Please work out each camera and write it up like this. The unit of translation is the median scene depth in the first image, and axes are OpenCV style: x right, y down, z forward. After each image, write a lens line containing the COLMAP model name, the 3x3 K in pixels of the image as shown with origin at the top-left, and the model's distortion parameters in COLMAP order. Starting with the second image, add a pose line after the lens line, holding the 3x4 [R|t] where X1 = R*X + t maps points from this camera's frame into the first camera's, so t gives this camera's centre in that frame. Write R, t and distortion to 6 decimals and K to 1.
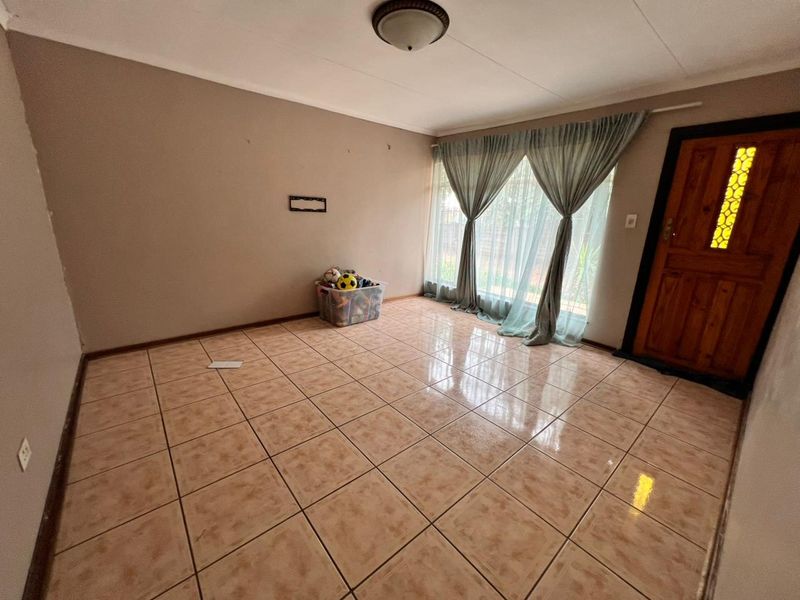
lens RADIAL K [[307.6, 0, 400.0], [0, 307.6, 300.0], [0, 0, 1]] dist [0.001935, -0.000154]
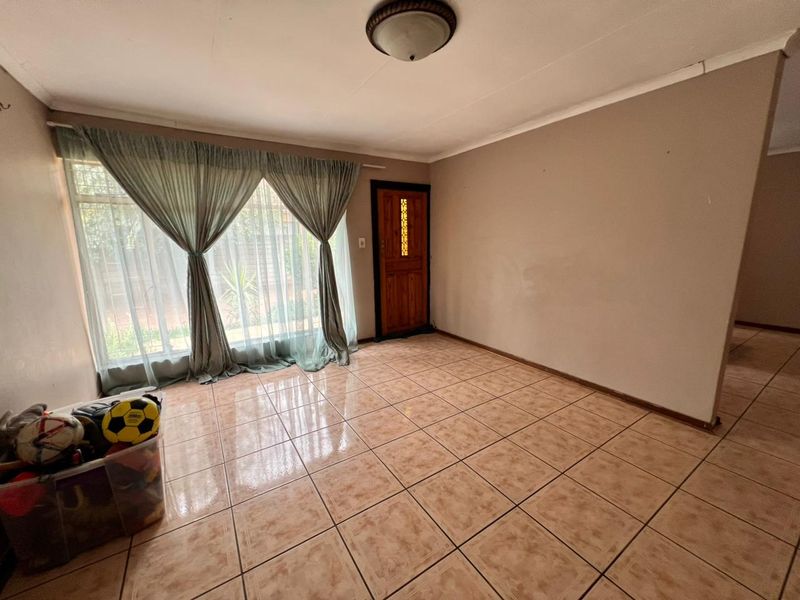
lens RADIAL K [[315.4, 0, 400.0], [0, 315.4, 300.0], [0, 0, 1]] dist [-0.000550, -0.000189]
pose [[0.156590, -0.225446, 0.961589, -0.524748], [0.294270, 0.940031, 0.172471, -0.186667], [-0.942807, 0.255959, 0.213542, 0.548325]]
